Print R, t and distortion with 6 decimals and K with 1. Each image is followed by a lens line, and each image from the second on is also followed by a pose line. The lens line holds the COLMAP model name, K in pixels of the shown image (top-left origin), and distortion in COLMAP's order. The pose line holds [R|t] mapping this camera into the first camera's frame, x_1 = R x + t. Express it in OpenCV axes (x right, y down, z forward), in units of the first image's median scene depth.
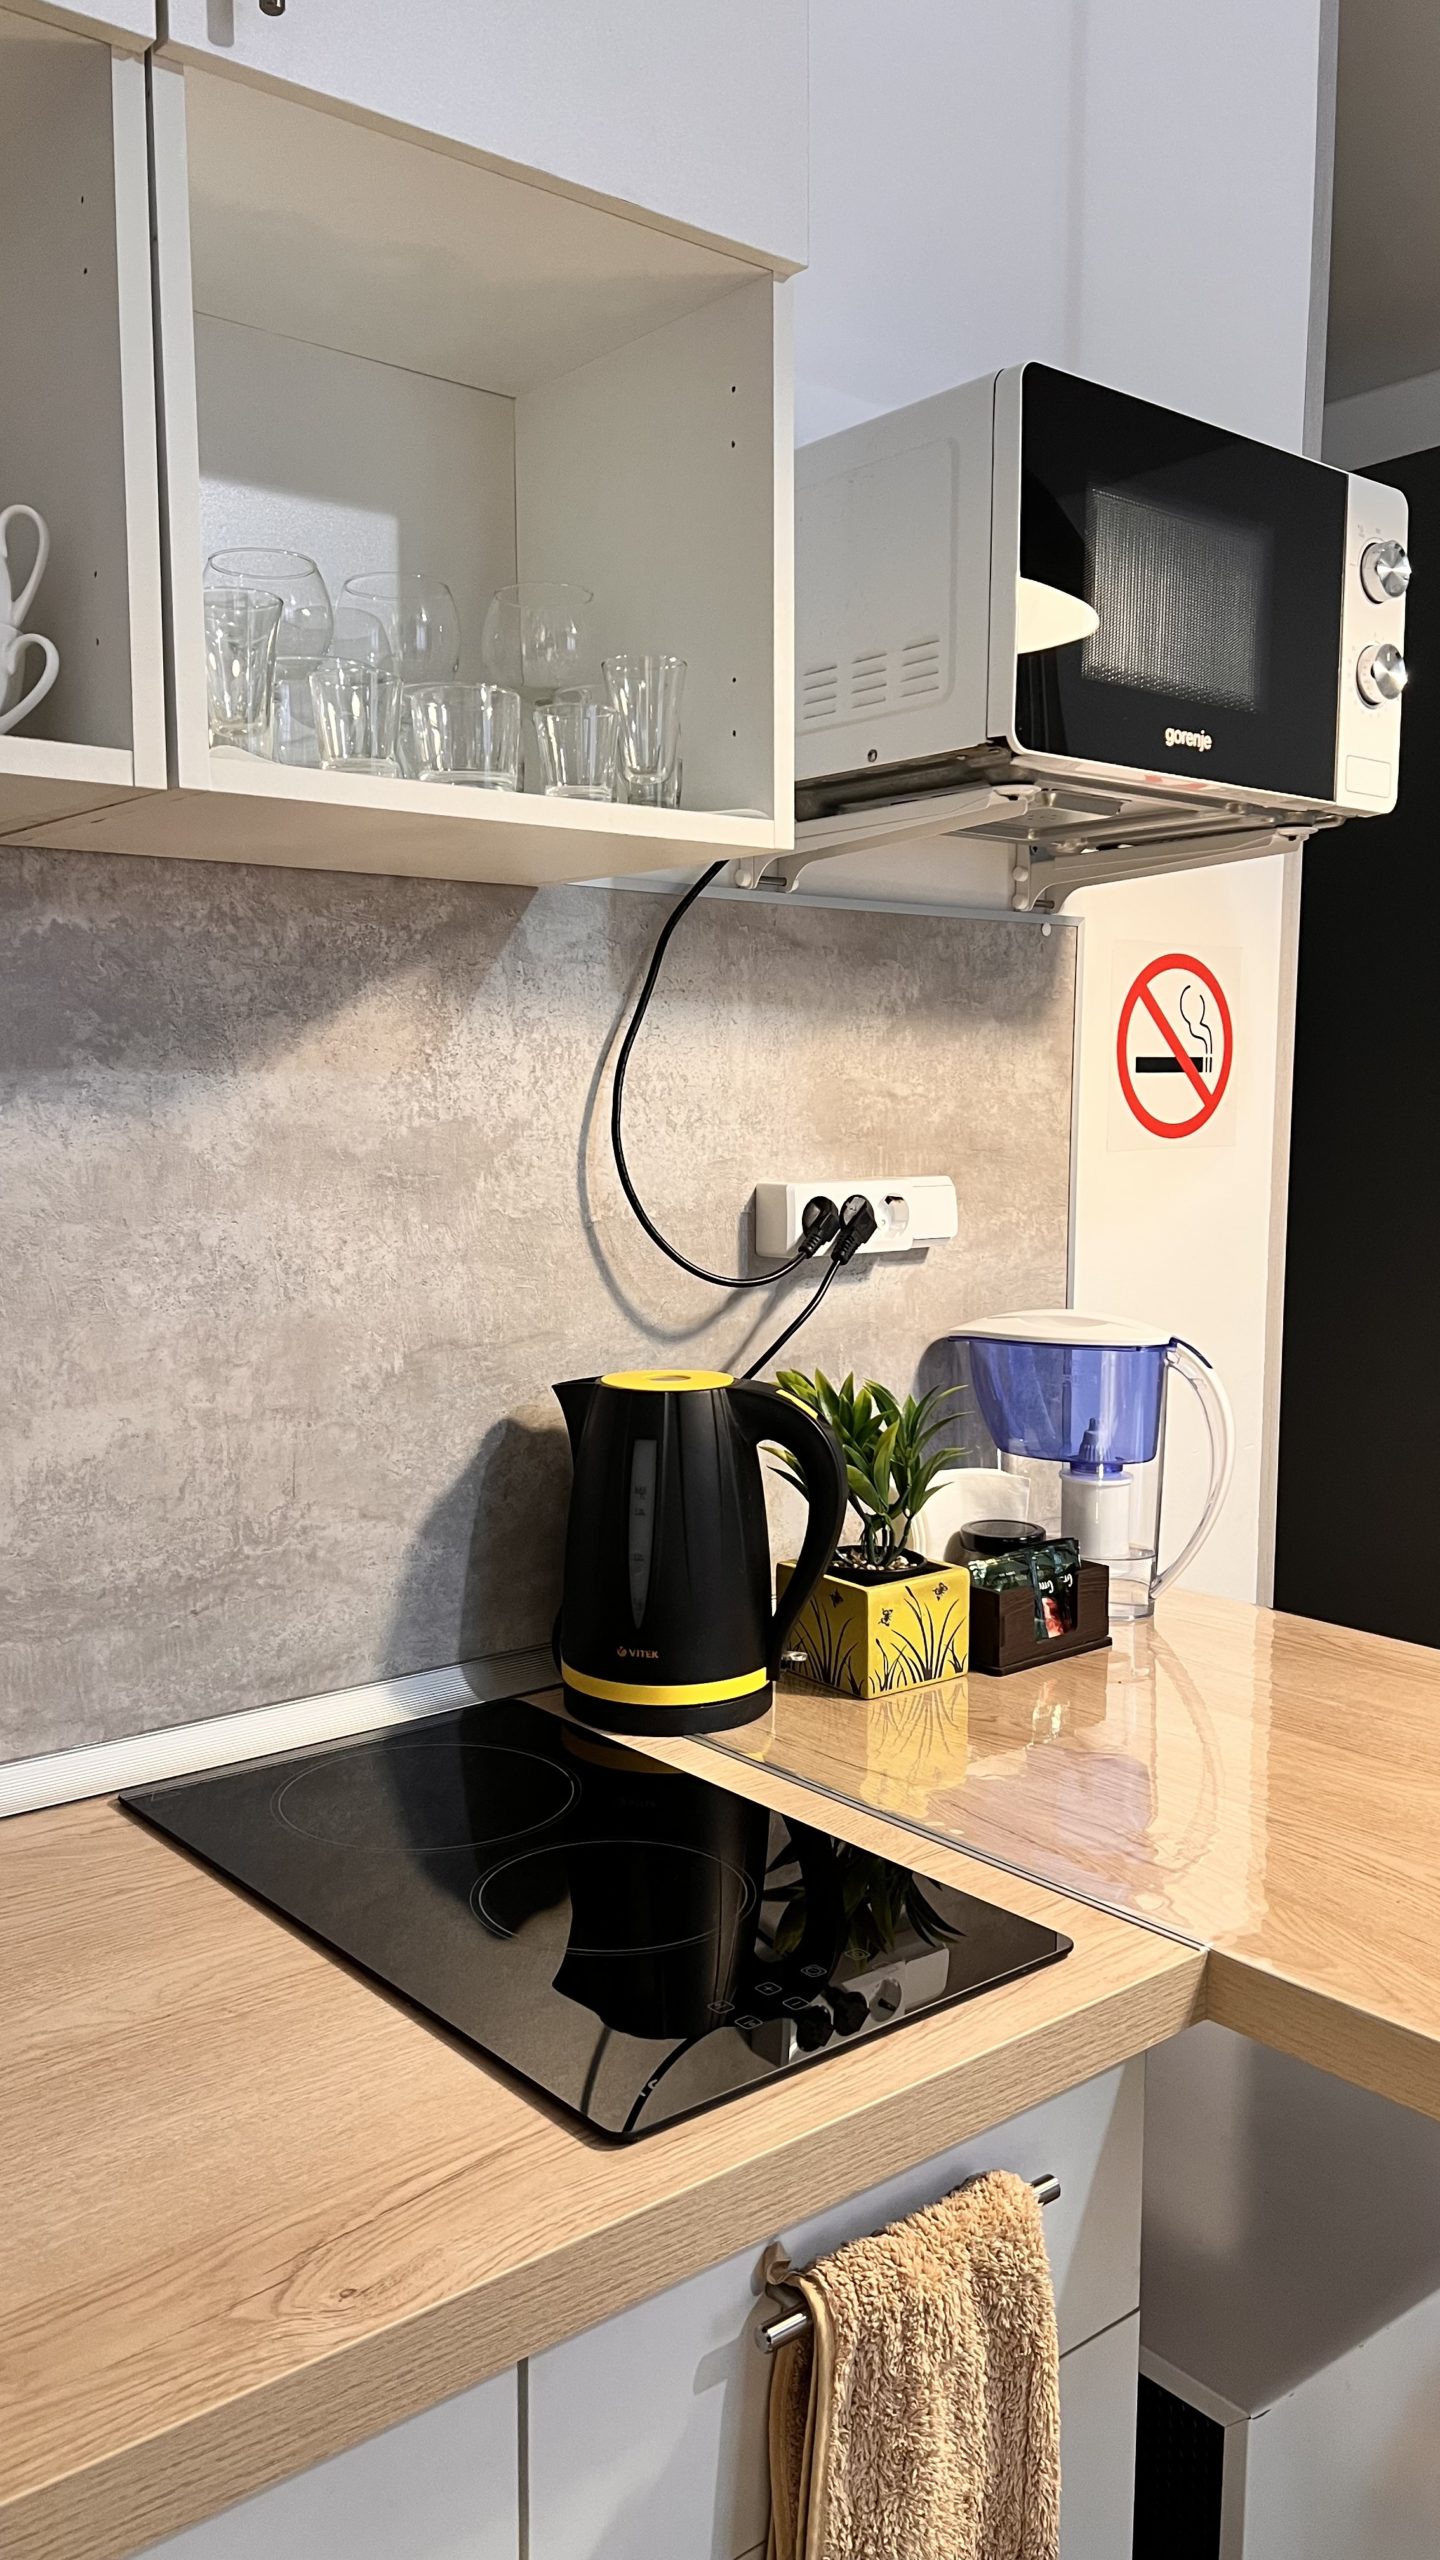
lens RADIAL K [[1897.4, 0, 733.4], [0, 1897.4, 1286.5], [0, 0, 1]] dist [0.059011, -0.077797]
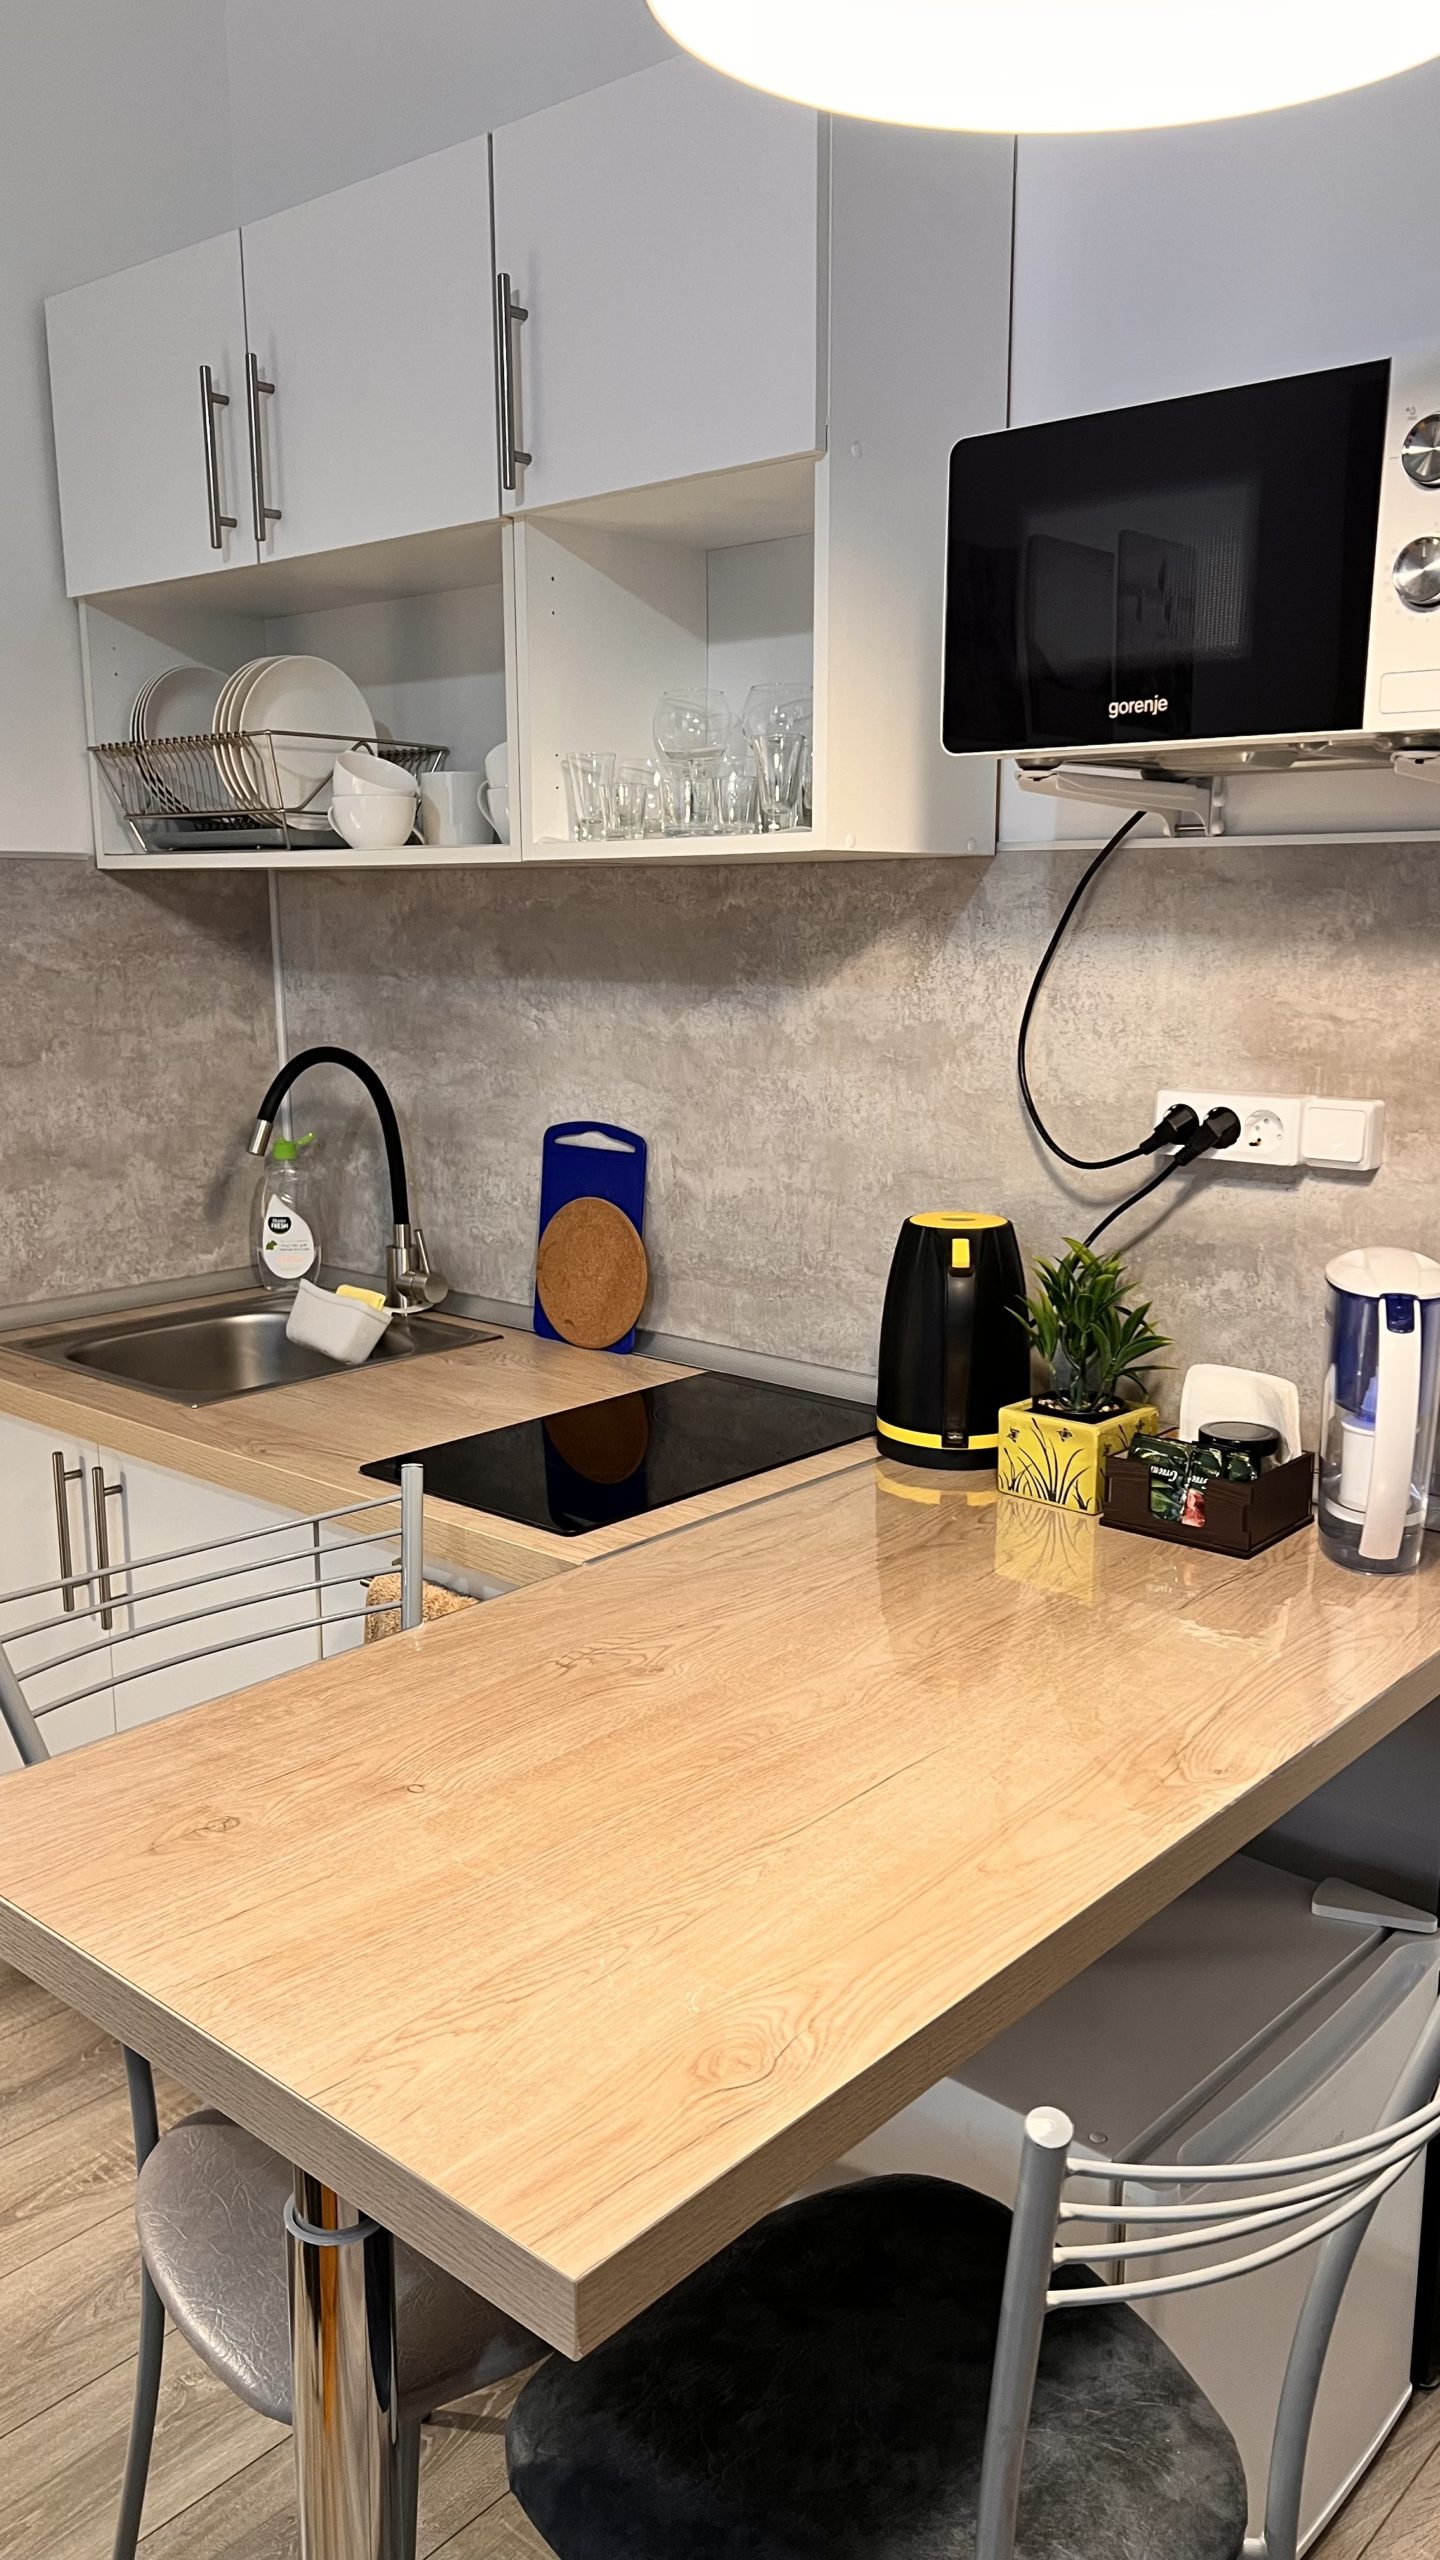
lens RADIAL K [[1897.4, 0, 715.6], [0, 1897.4, 1300.7], [0, 0, 1]] dist [0.059011, -0.077797]
pose [[0.153467, 0.202020, -0.967283, 1.268616], [-0.095261, 0.977344, 0.189007, -0.135859], [0.983551, 0.063138, 0.169234, 0.585824]]
